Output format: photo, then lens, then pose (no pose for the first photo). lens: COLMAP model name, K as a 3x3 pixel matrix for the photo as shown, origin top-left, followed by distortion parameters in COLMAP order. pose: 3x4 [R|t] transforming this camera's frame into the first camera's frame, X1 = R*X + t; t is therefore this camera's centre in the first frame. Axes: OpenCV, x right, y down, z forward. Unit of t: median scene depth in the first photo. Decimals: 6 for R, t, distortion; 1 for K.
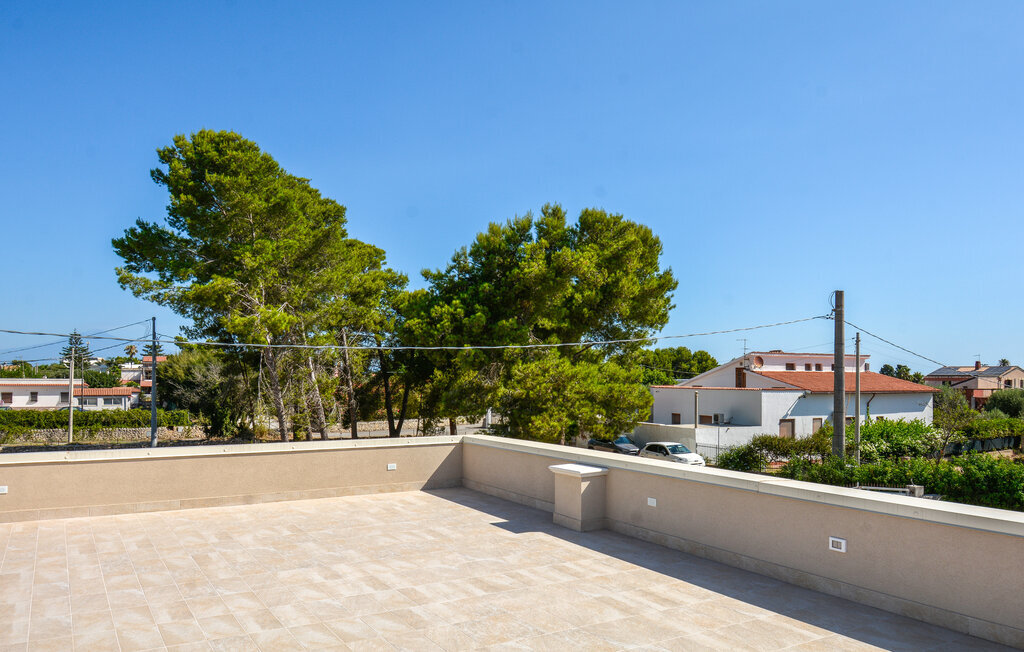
lens RADIAL K [[749.6, 0, 511.3], [0, 749.6, 380.7], [0, 0, 1]] dist [-0.004138, -0.007590]
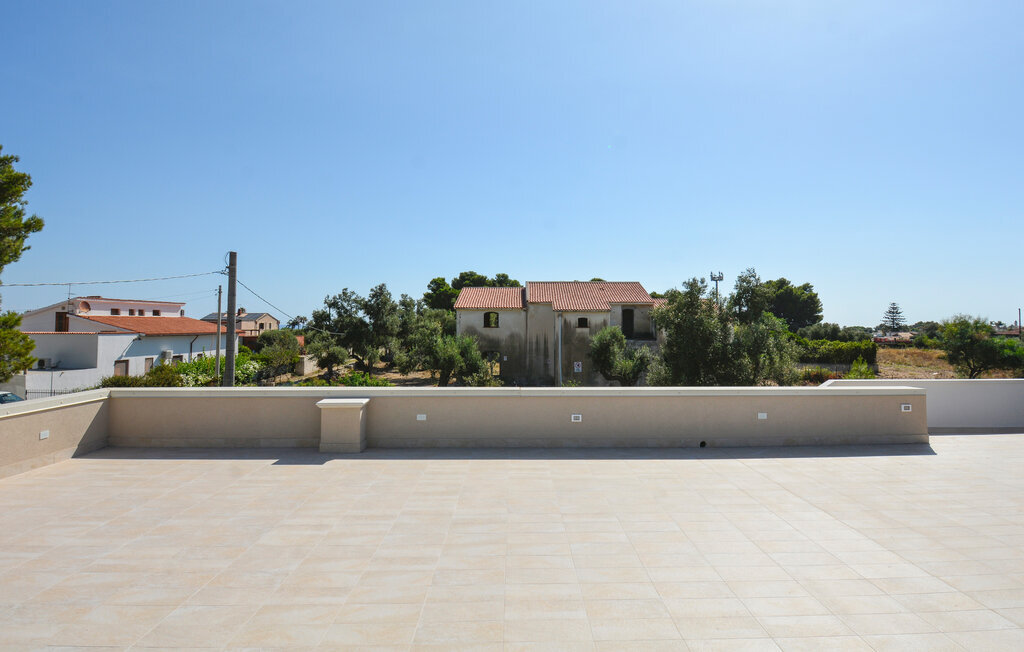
lens RADIAL K [[591.9, 0, 554.6], [0, 591.9, 297.4], [0, 0, 1]] dist [0.003198, -0.015650]
pose [[0.470426, 0.035604, 0.881721, -0.450076], [0.003630, 0.999099, -0.042281, -0.005635], [-0.882432, 0.023091, 0.469873, 0.195743]]
